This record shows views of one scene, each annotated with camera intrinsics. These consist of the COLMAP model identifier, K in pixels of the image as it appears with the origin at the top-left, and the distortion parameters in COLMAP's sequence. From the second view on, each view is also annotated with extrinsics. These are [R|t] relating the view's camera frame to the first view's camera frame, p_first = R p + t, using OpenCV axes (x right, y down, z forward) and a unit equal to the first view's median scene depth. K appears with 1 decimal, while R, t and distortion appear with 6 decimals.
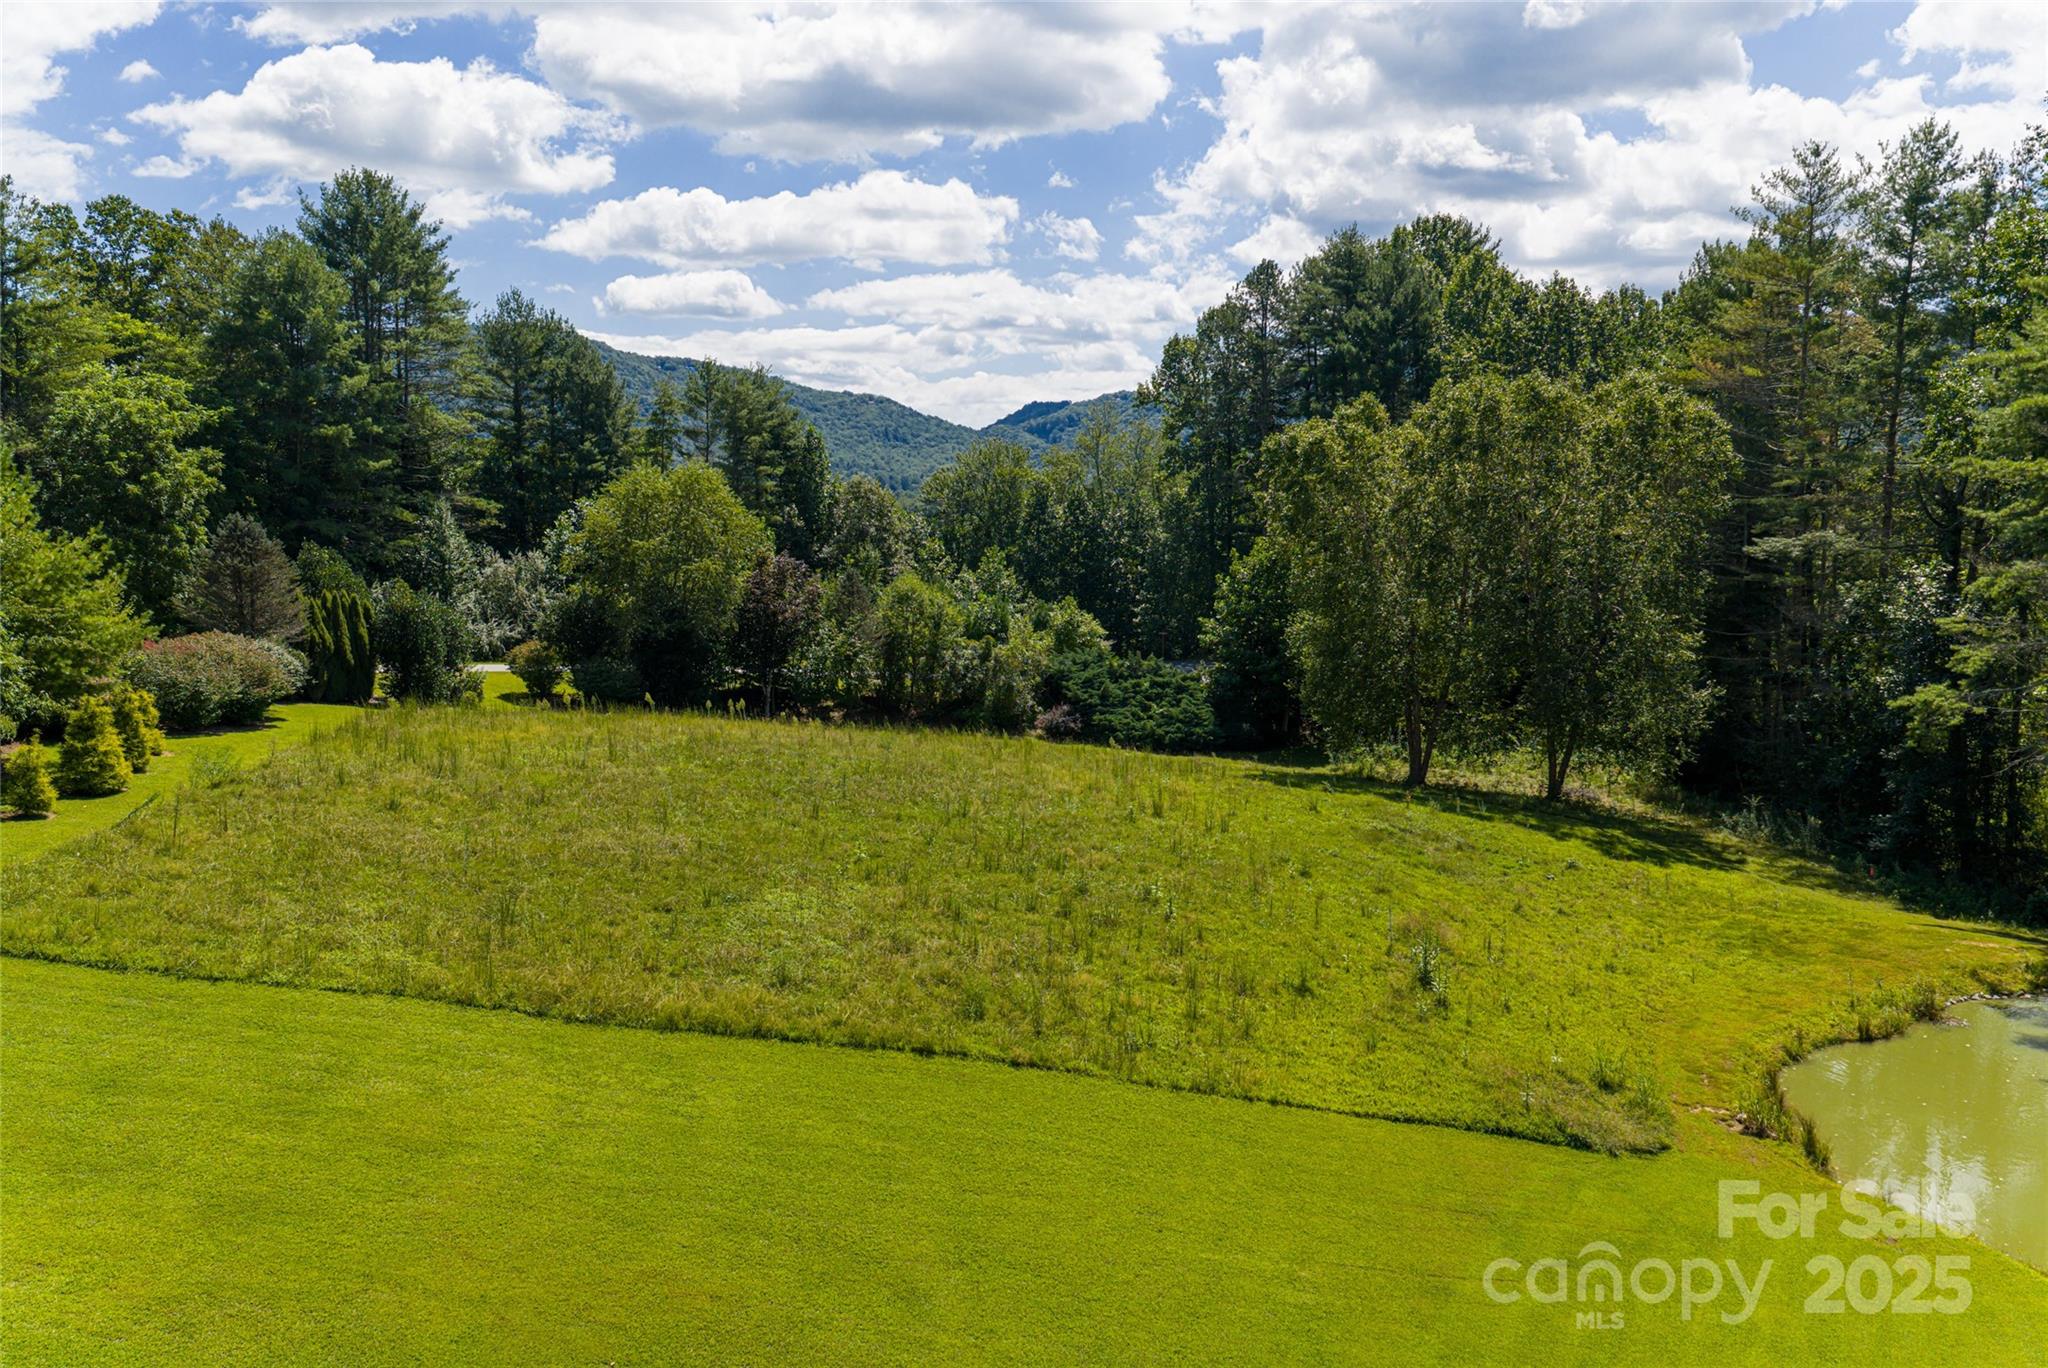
lens RADIAL K [[1695.0, 0, 1023.3], [0, 1695.0, 680.2], [0, 0, 1]] dist [0.009193, -0.014294]
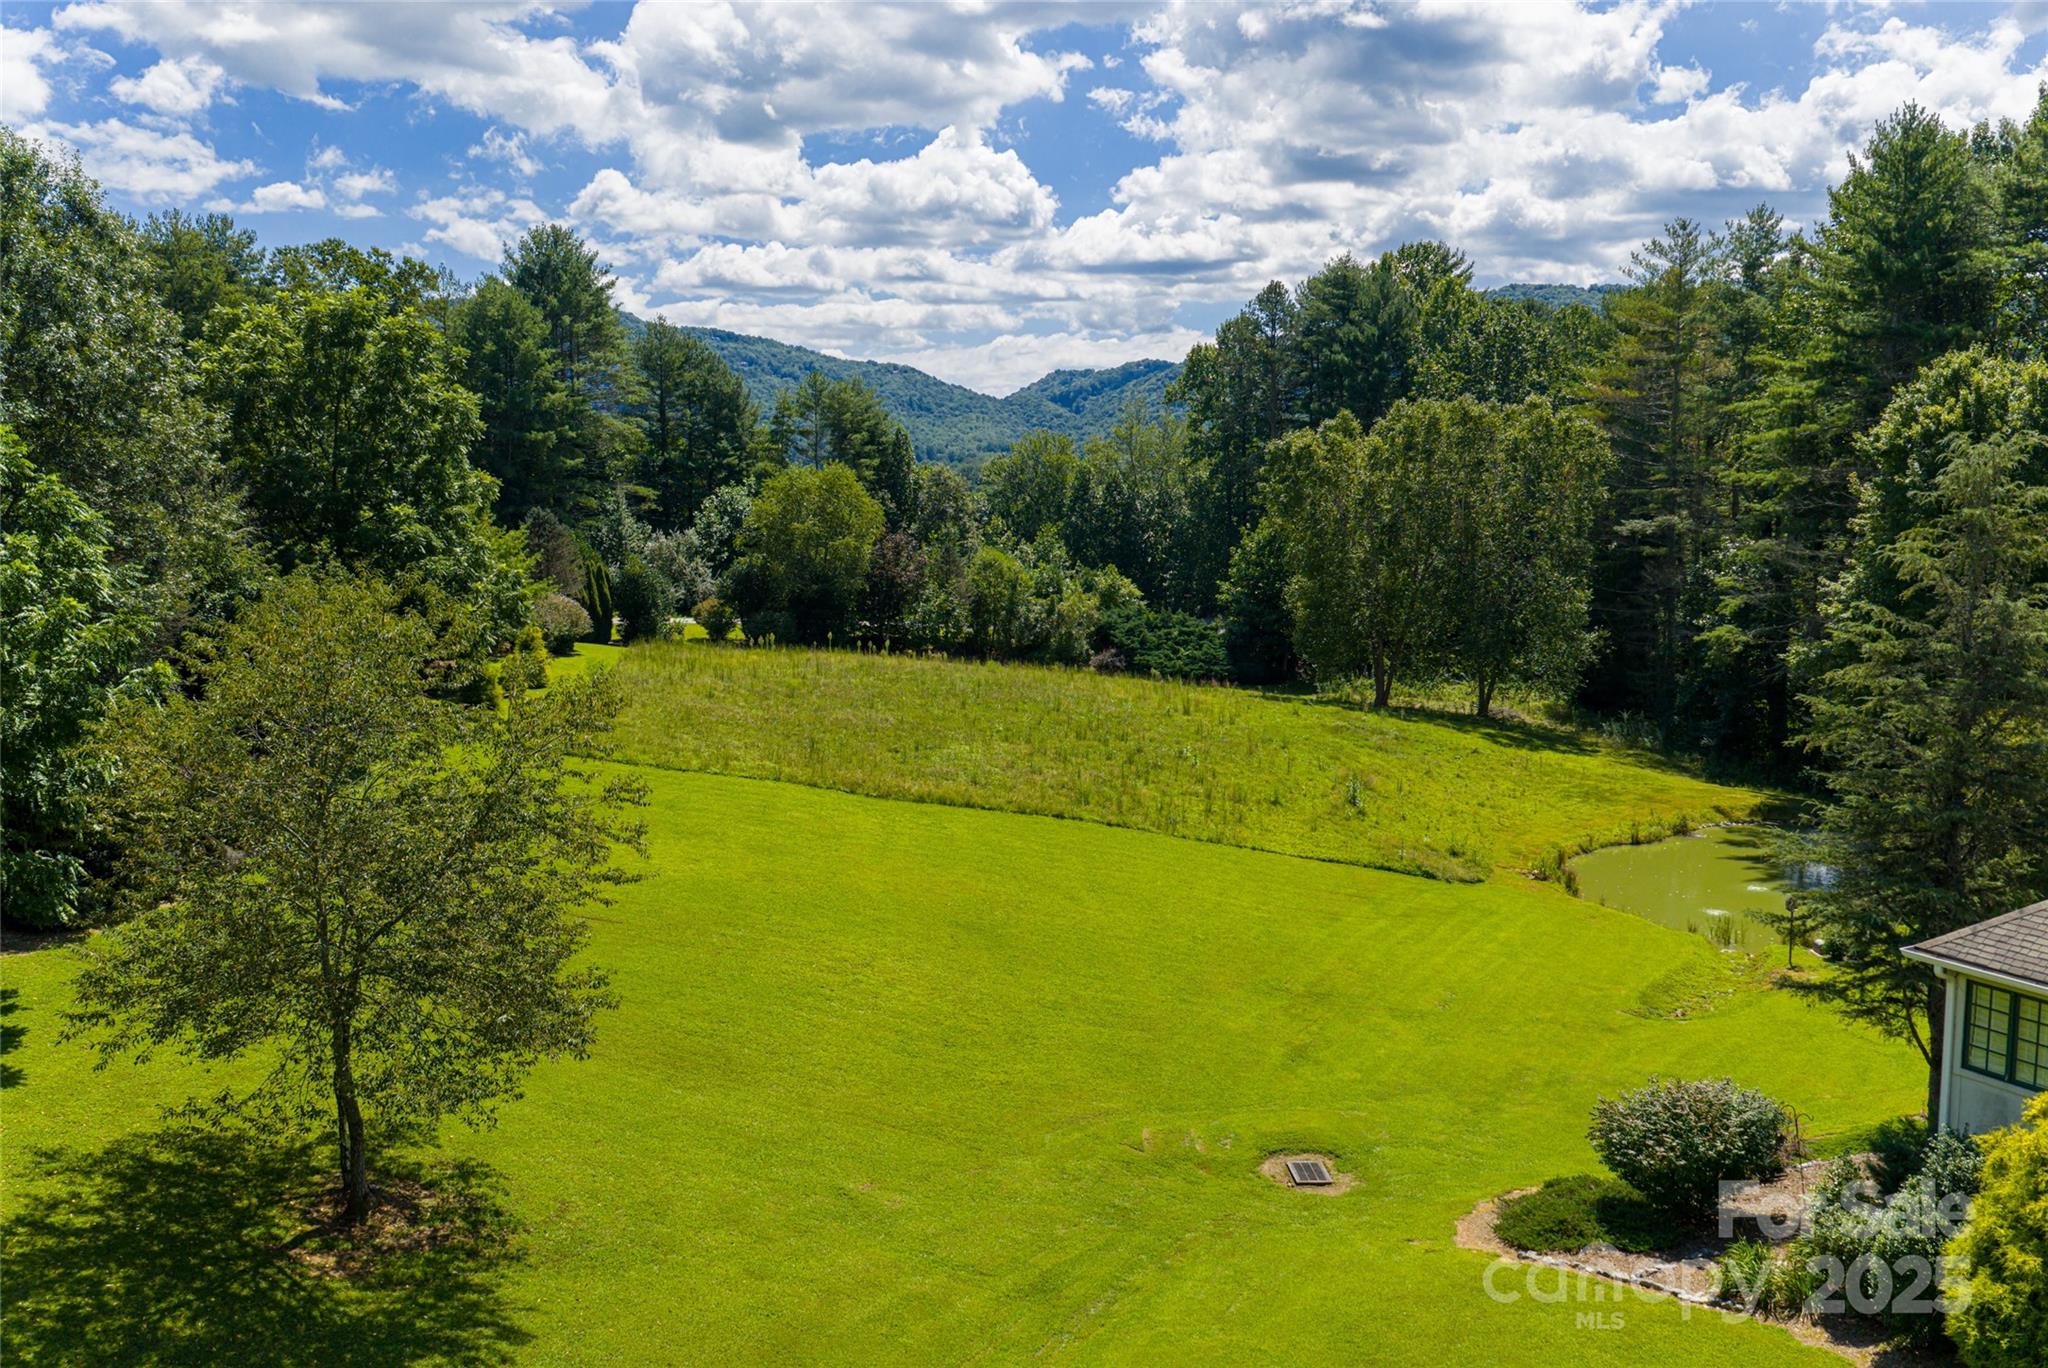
lens RADIAL K [[1695.0, 0, 1030.2], [0, 1695.0, 683.1], [0, 0, 1]] dist [0.009193, -0.014294]
pose [[0.999957, -0.001459, -0.009145, -0.027745], [0.001643, 0.999796, 0.020132, 0.015596], [0.009114, -0.020146, 0.999756, -0.305896]]
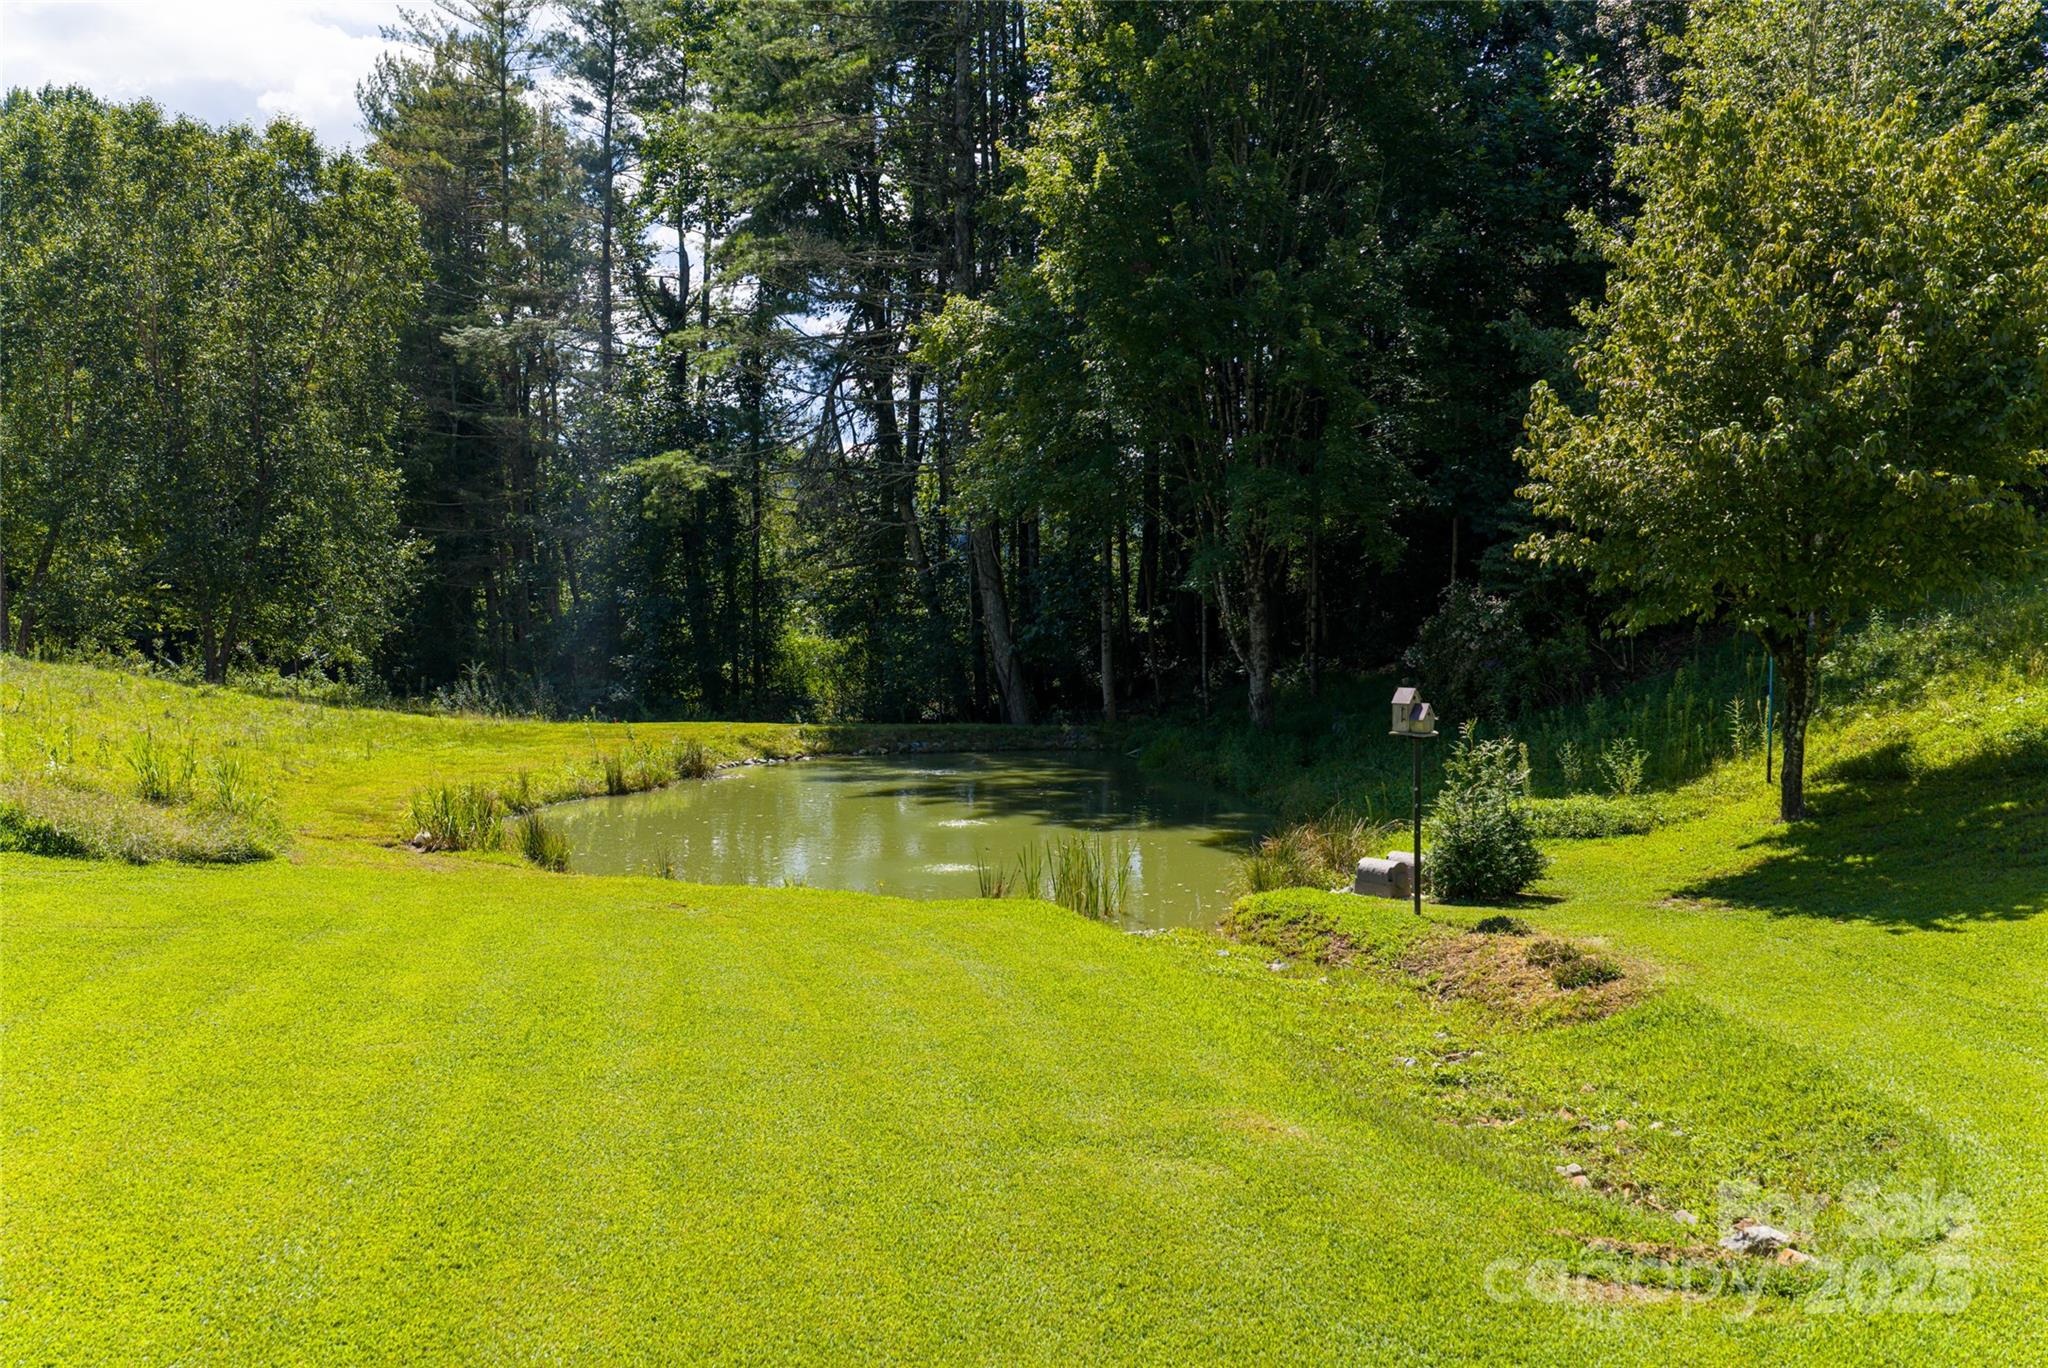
lens RADIAL K [[1695.0, 0, 1026.2], [0, 1695.0, 678.9], [0, 0, 1]] dist [0.009193, -0.014294]
pose [[0.760269, -0.024878, 0.649132, 0.094079], [0.069401, 0.996658, -0.043087, 0.108574], [-0.645891, 0.077808, 0.759454, 0.195195]]
